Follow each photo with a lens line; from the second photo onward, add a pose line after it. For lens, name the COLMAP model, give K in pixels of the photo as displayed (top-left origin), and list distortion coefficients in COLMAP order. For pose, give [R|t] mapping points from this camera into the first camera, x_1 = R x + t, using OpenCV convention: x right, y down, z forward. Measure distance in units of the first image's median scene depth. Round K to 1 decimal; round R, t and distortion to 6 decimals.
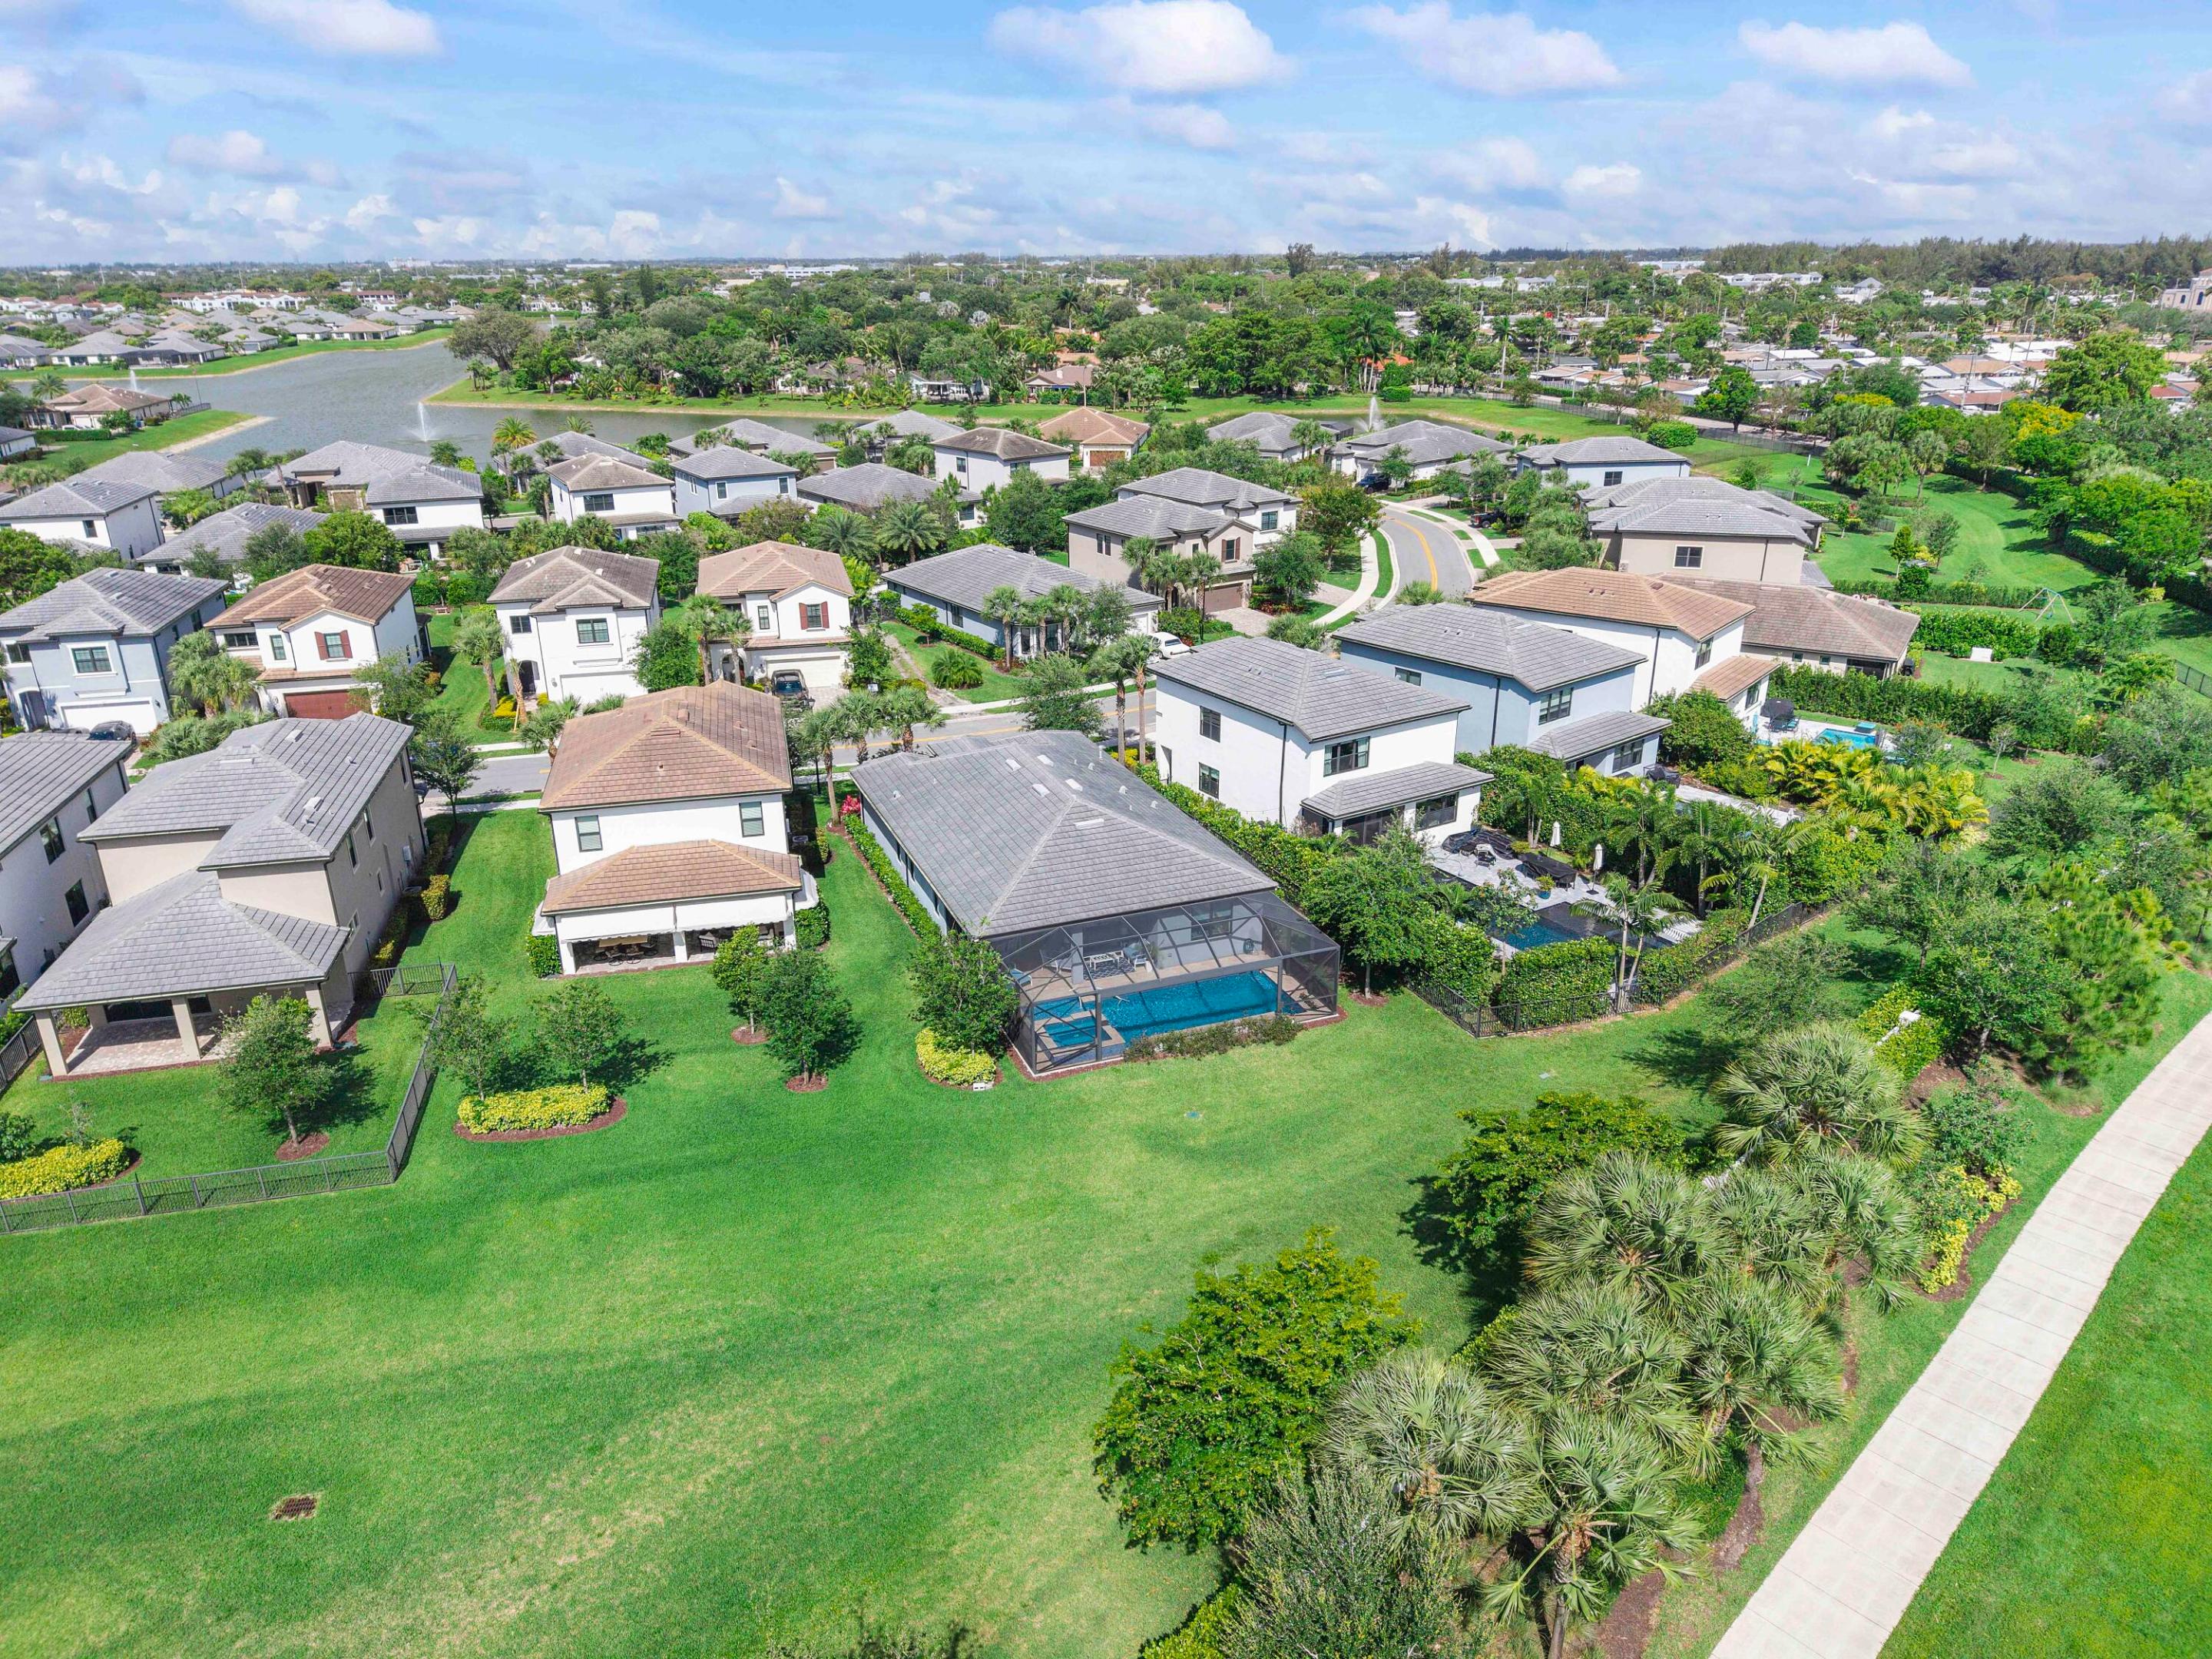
lens RADIAL K [[1544.7, 0, 1109.0], [0, 1544.7, 837.1], [0, 0, 1]] dist [0.051606, -0.080620]
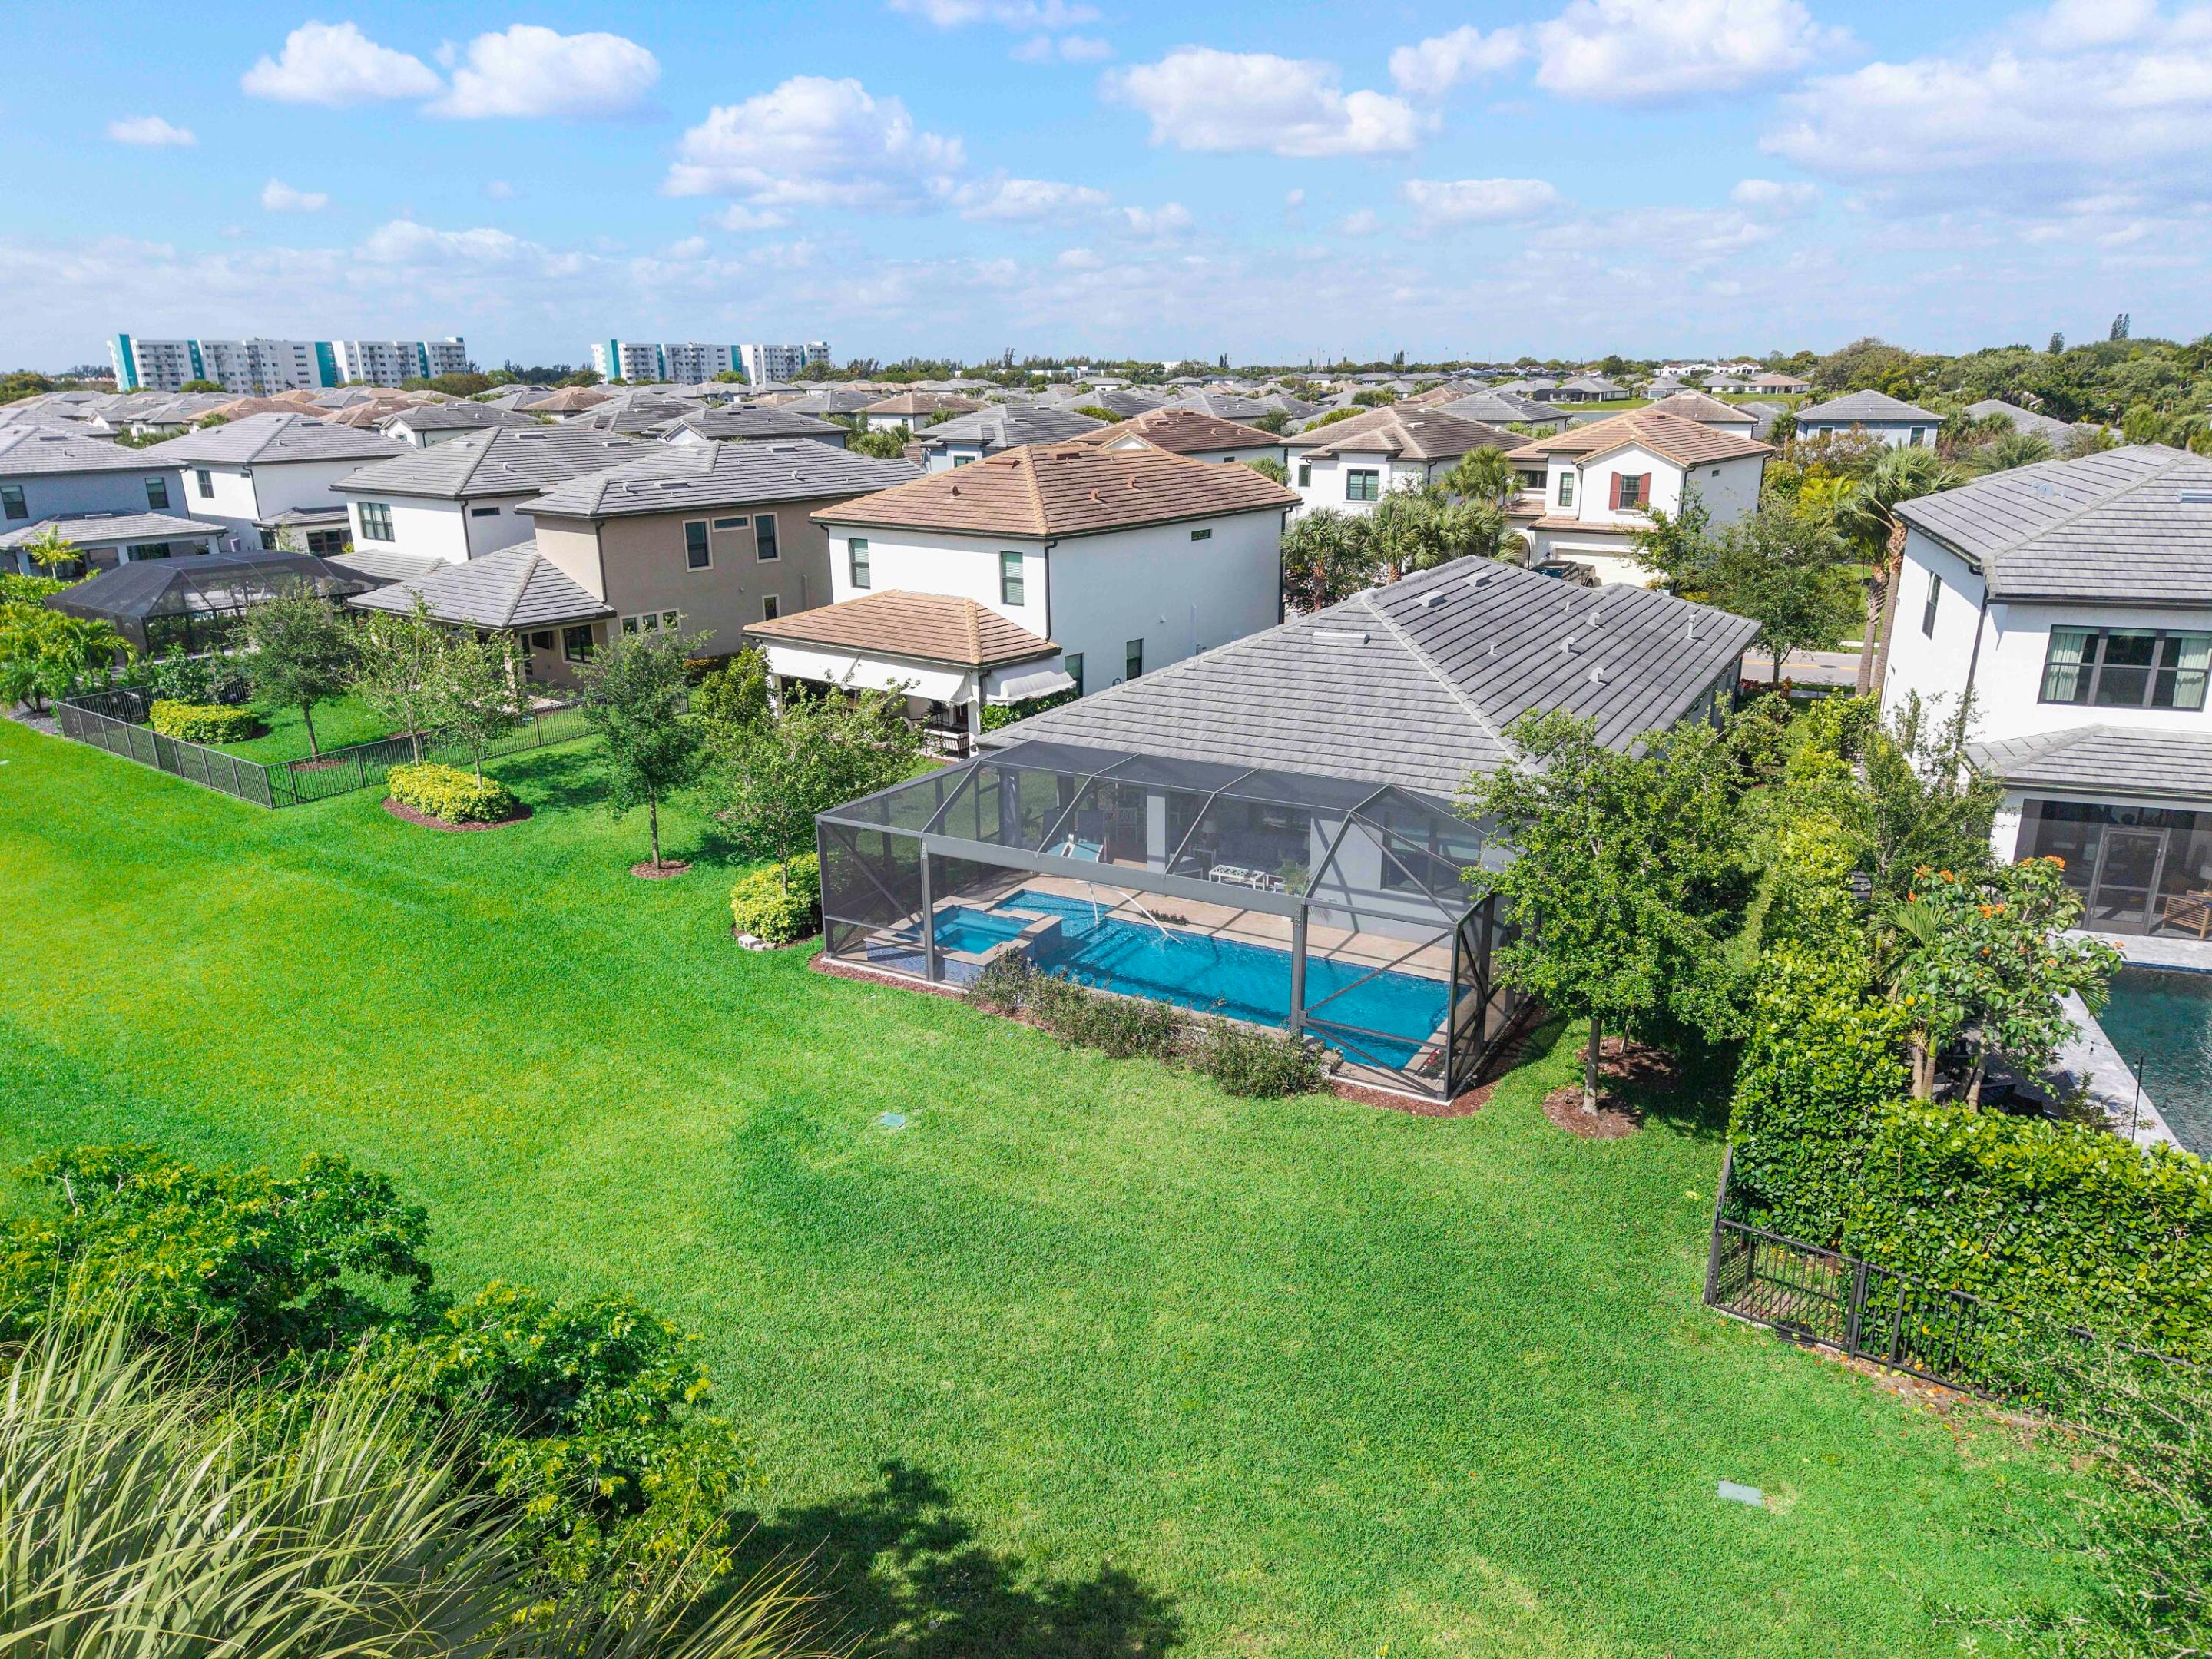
lens RADIAL K [[1472.2, 0, 1101.0], [0, 1472.2, 877.2], [0, 0, 1]] dist [0.059646, -0.061410]
pose [[0.622310, 0.255027, -0.740062, 0.269285], [-0.274735, 0.956454, 0.098574, 0.034071], [0.732974, 0.141978, 0.665276, 0.499748]]
